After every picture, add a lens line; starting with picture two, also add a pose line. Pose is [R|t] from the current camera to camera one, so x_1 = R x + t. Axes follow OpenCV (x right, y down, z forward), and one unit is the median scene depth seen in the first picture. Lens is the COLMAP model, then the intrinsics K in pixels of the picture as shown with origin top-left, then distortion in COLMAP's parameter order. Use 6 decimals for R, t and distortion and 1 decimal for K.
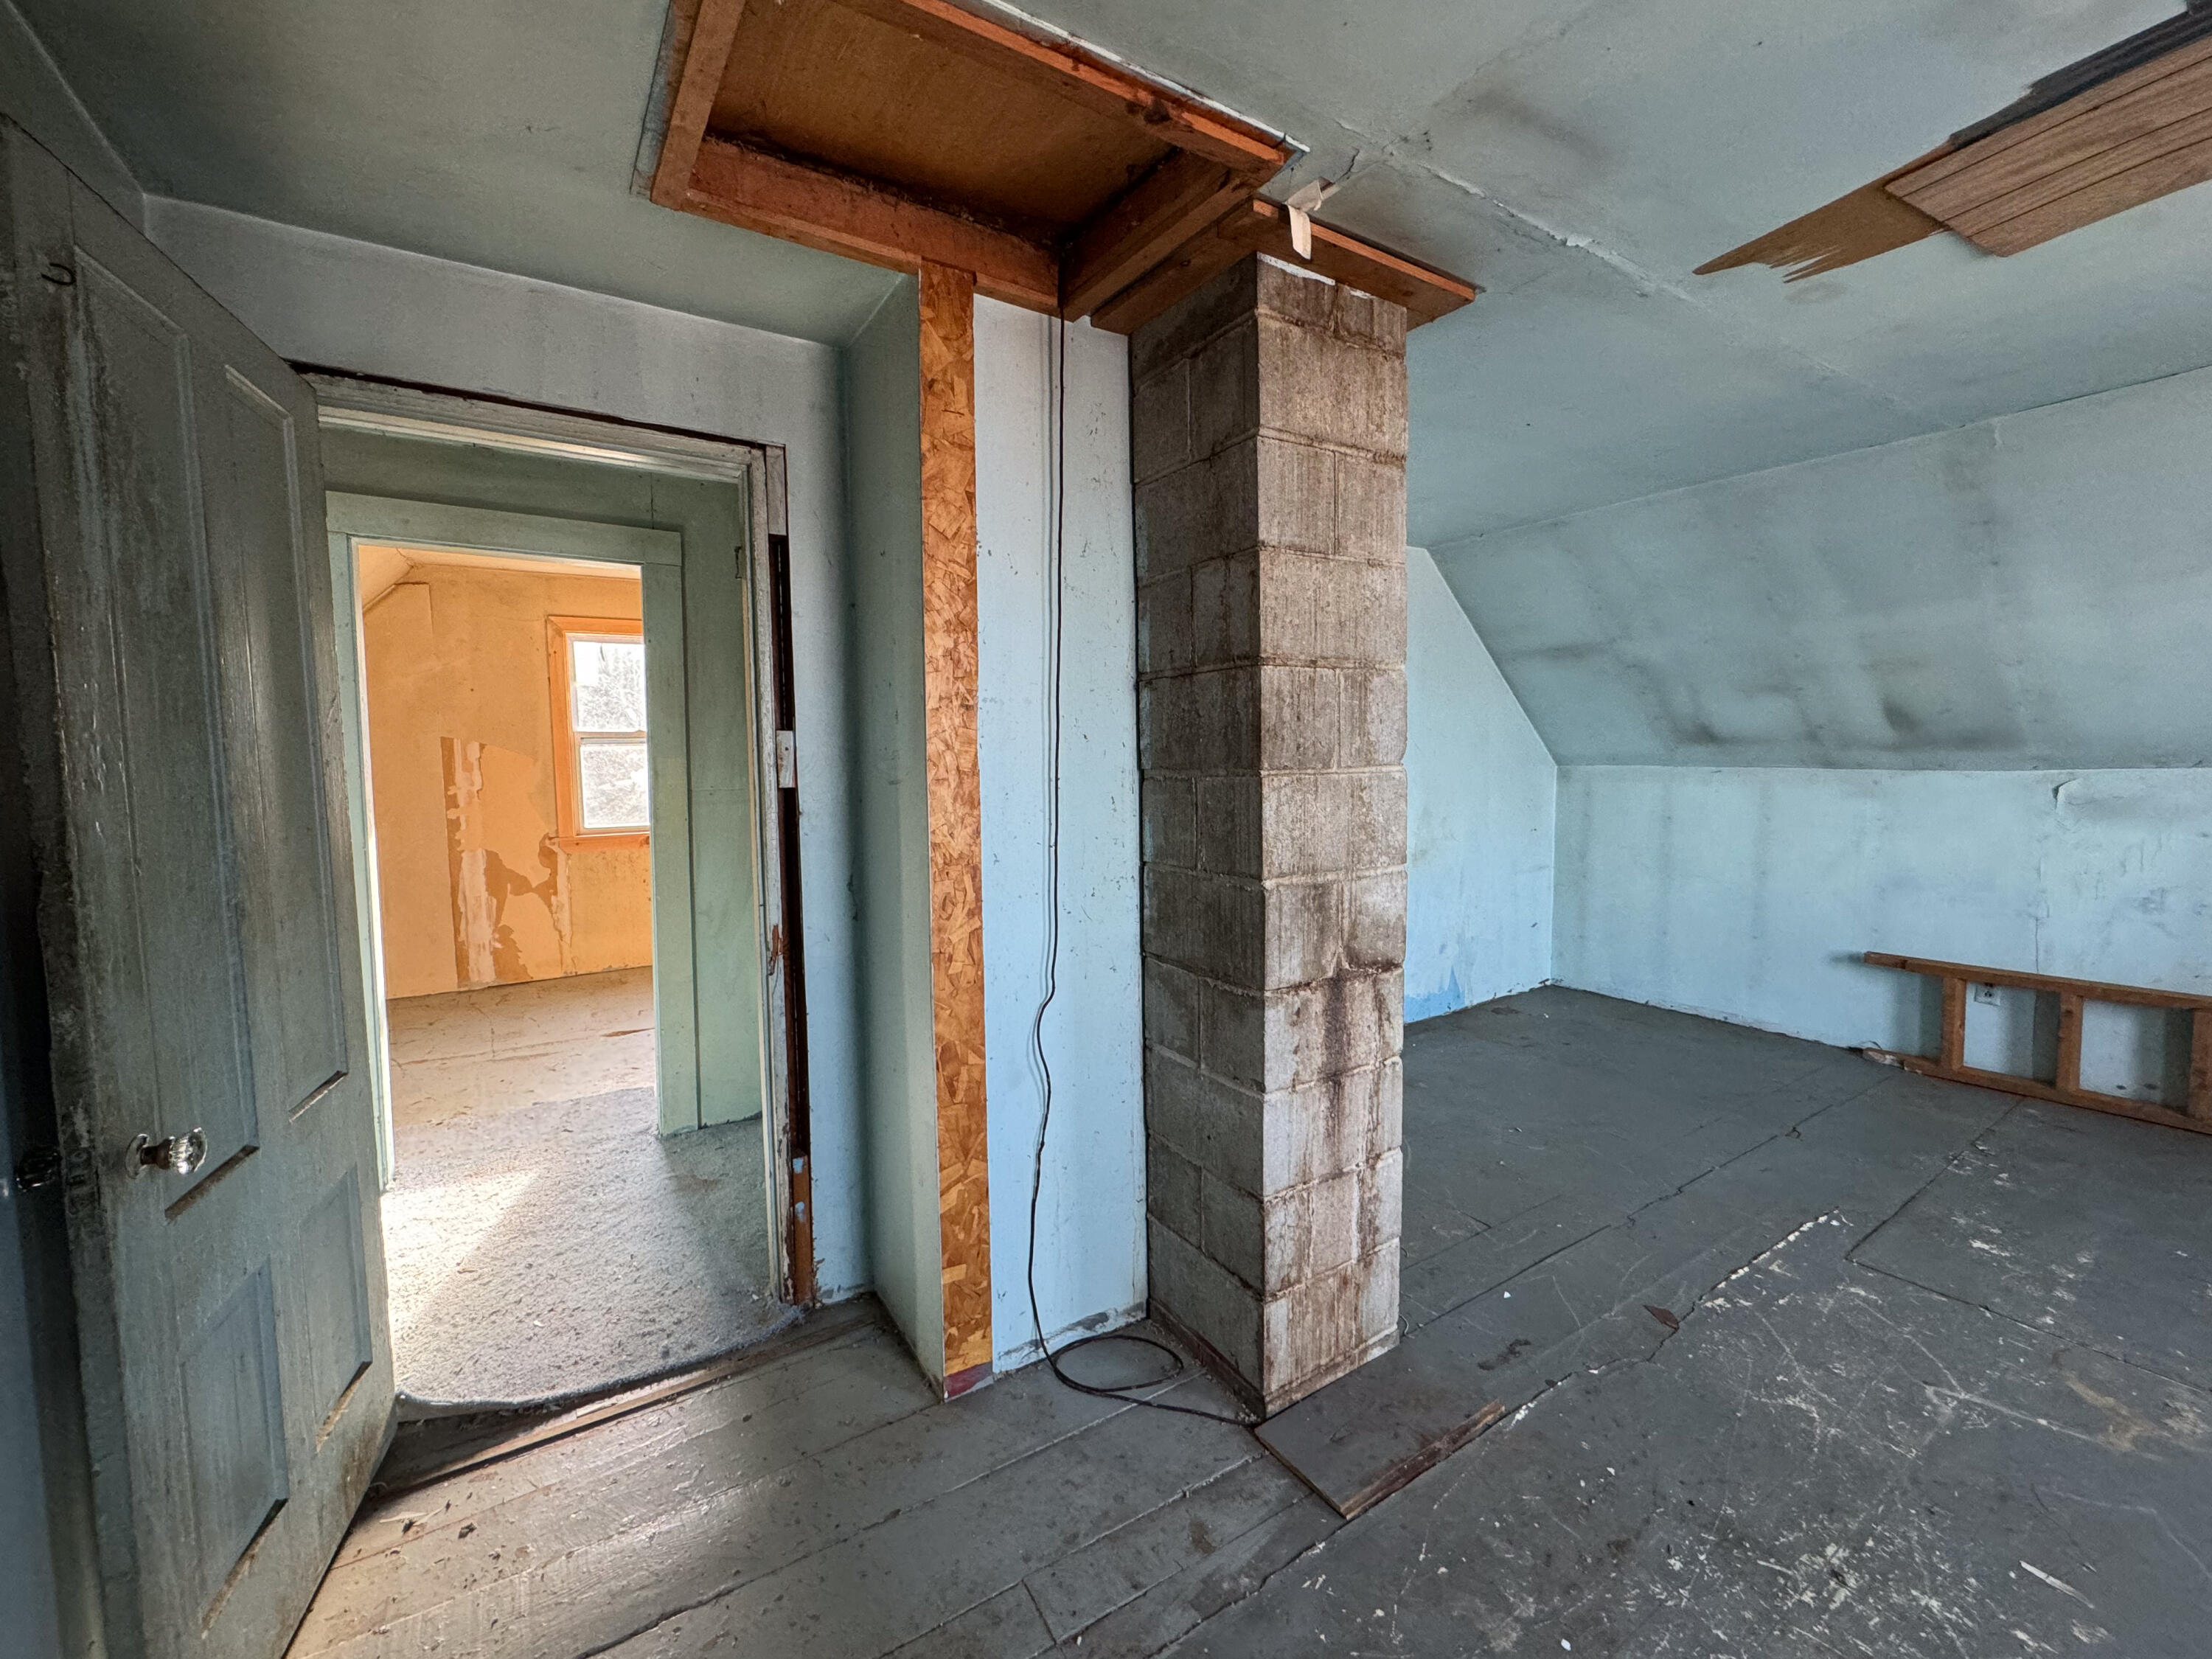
lens RADIAL K [[897.2, 0, 1100.5], [0, 897.2, 828.6], [0, 0, 1]] dist [-0.002119, 0.000753]
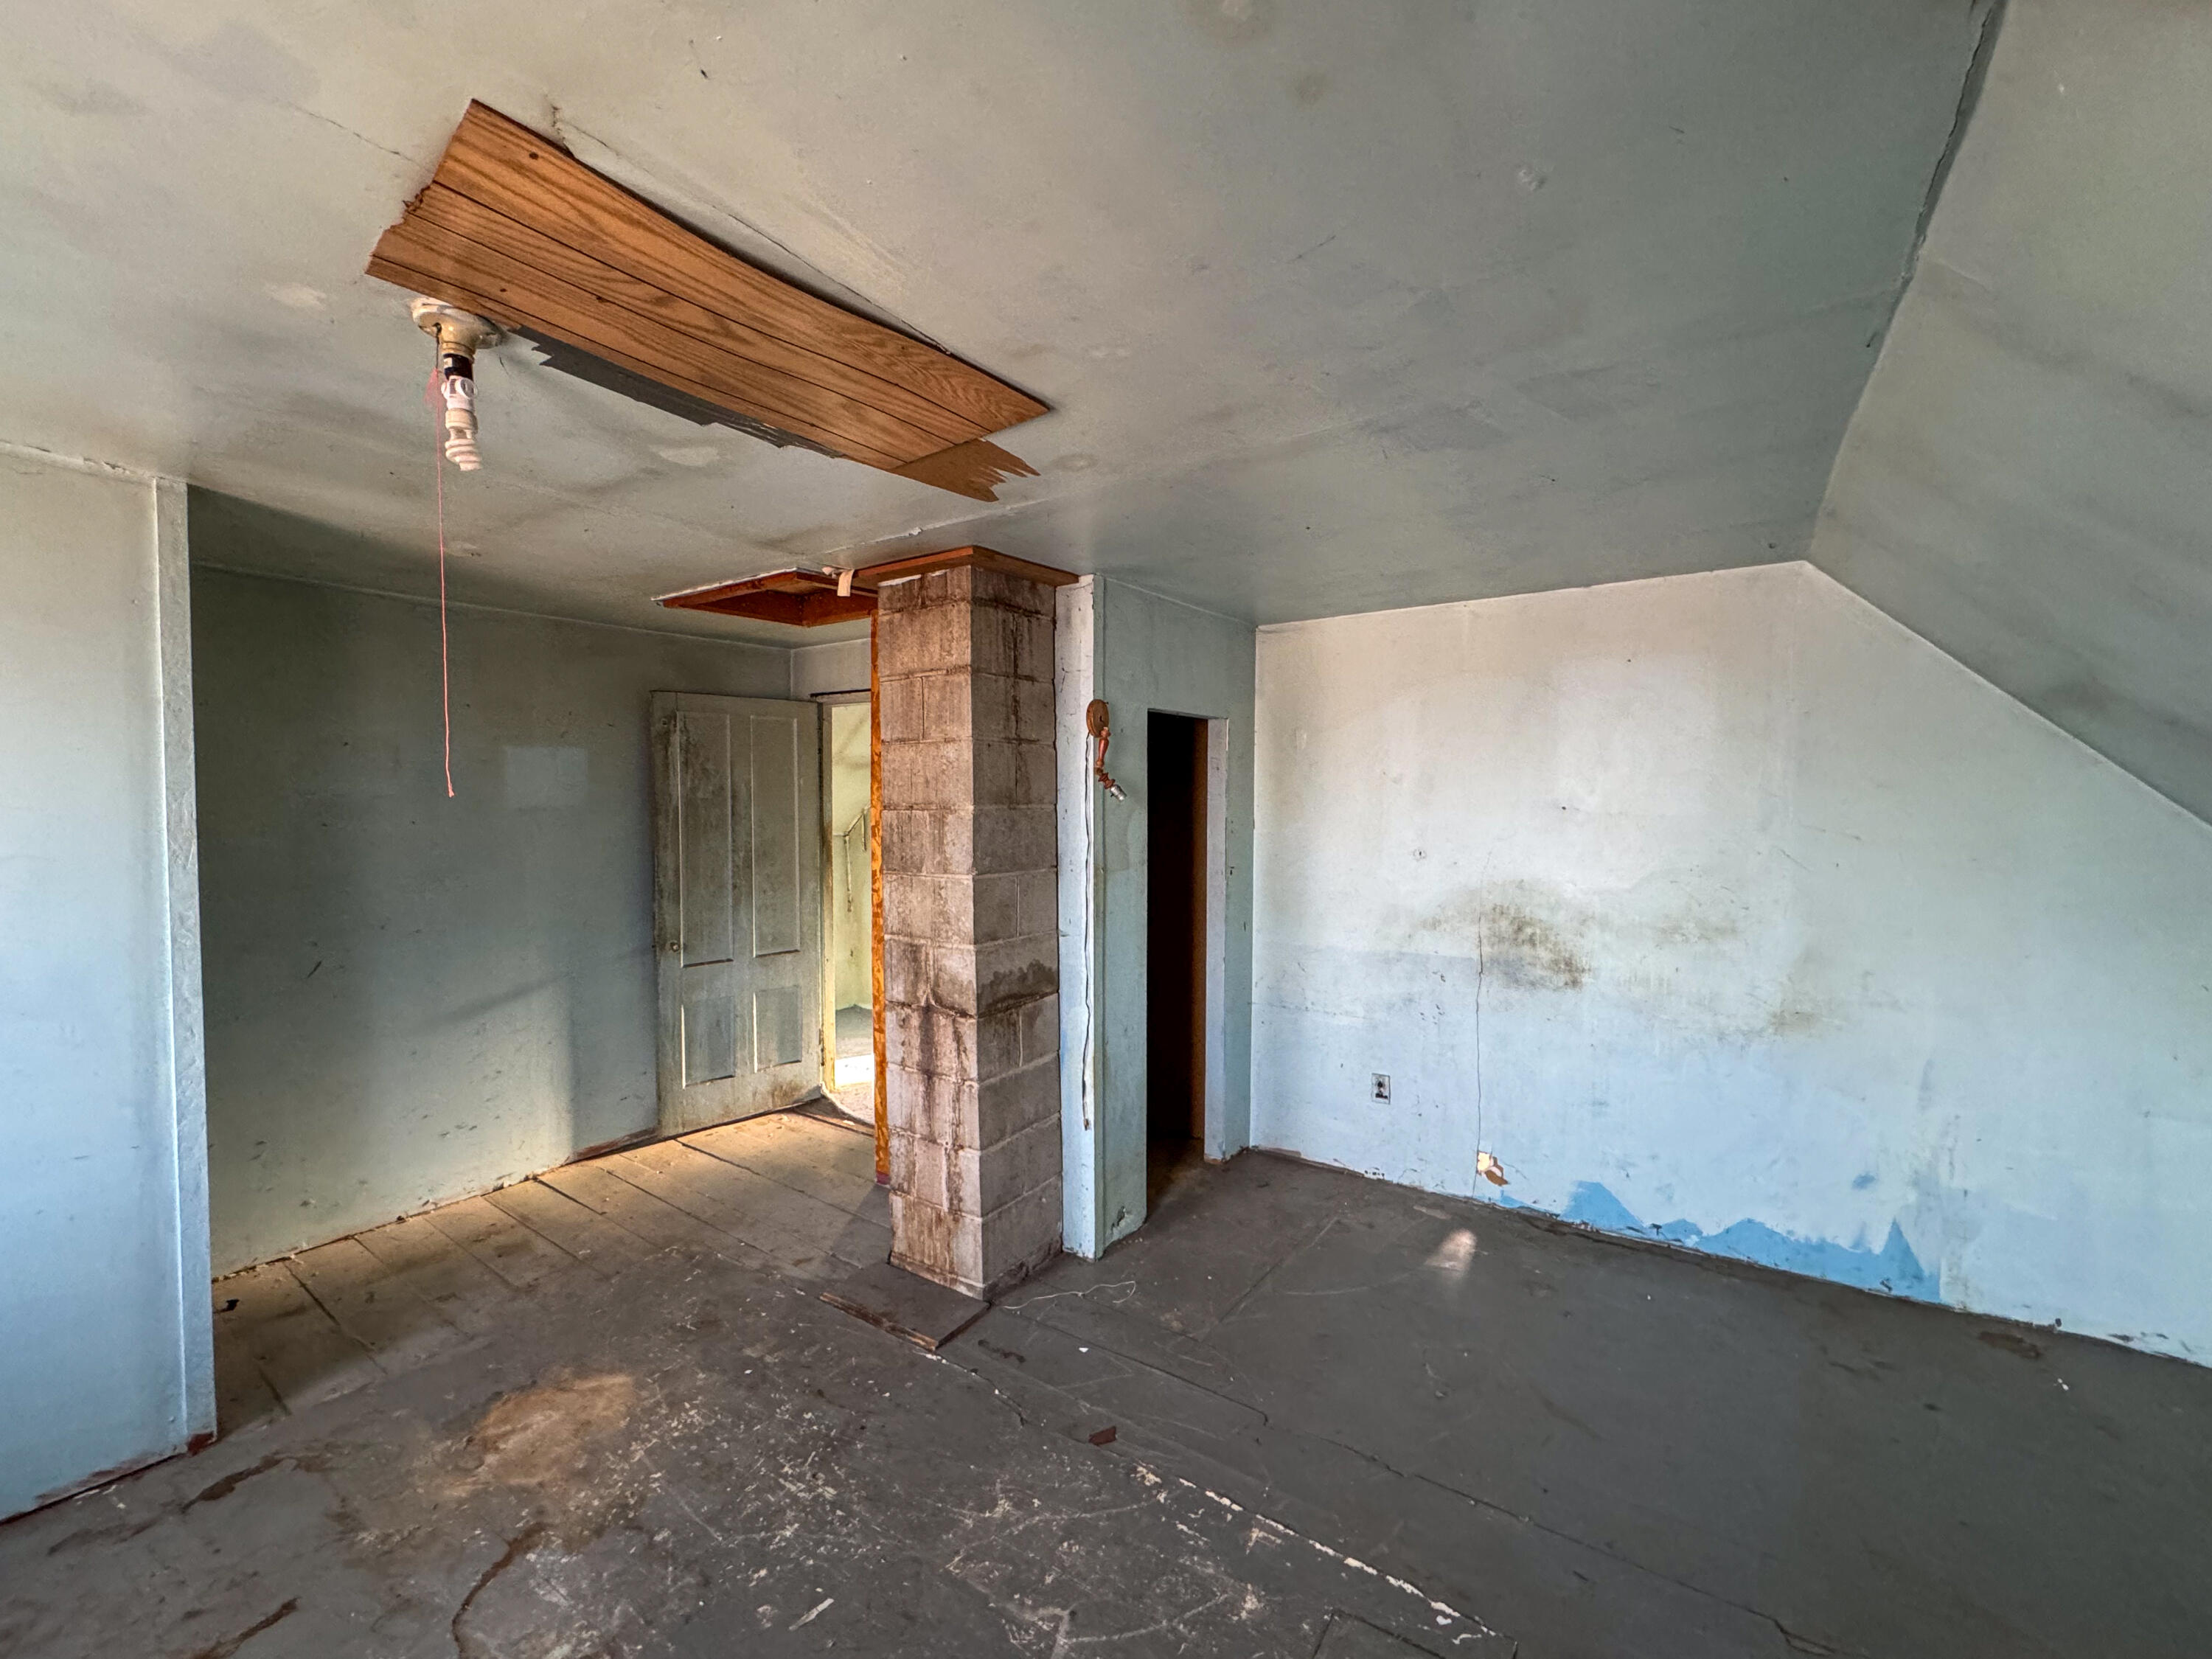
lens RADIAL K [[887.4, 0, 1105.4], [0, 887.4, 827.7], [0, 0, 1]] dist [-0.002597, 0.000375]
pose [[0.409273, 0.044737, -0.911314, 1.760198], [-0.079763, 0.996728, 0.013108, -0.187100], [0.908919, 0.067325, 0.411502, 0.626906]]
